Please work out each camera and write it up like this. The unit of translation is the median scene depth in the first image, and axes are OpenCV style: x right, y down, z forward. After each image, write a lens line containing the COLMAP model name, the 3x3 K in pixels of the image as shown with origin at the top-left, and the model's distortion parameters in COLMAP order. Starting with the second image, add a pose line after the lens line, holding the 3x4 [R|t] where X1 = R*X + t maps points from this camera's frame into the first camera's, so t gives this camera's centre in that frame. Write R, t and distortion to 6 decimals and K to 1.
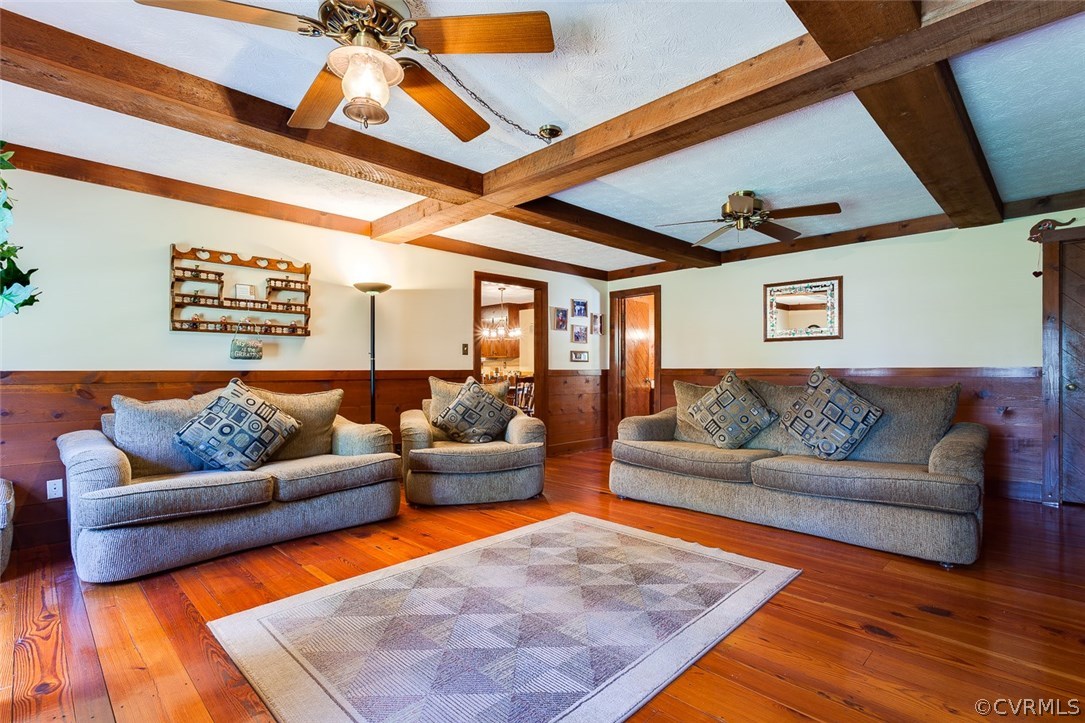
lens RADIAL K [[520.8, 0, 542.7], [0, 520.8, 364.3], [0, 0, 1]] dist [0.001738, 0.000149]
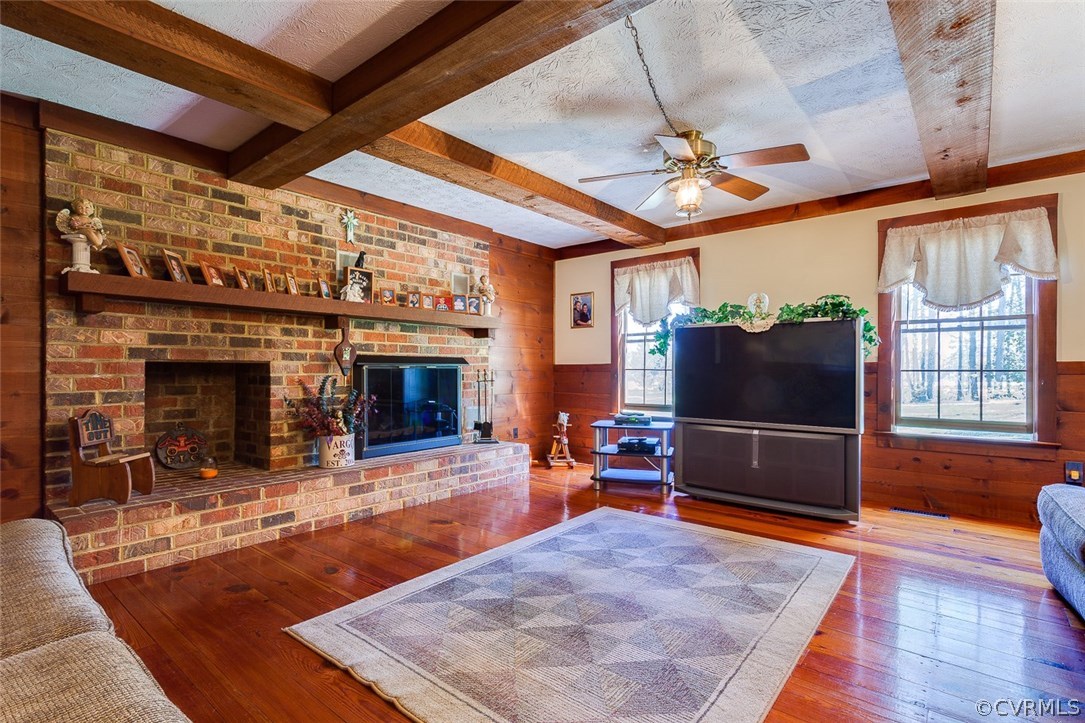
lens RADIAL K [[520.8, 0, 542.6], [0, 520.8, 365.3], [0, 0, 1]] dist [0.001738, 0.000149]
pose [[-0.995843, 0.003016, -0.091040, 0.219463], [0.003624, 0.999972, -0.006520, 0.025555], [0.091018, -0.006823, -0.995826, 1.983838]]
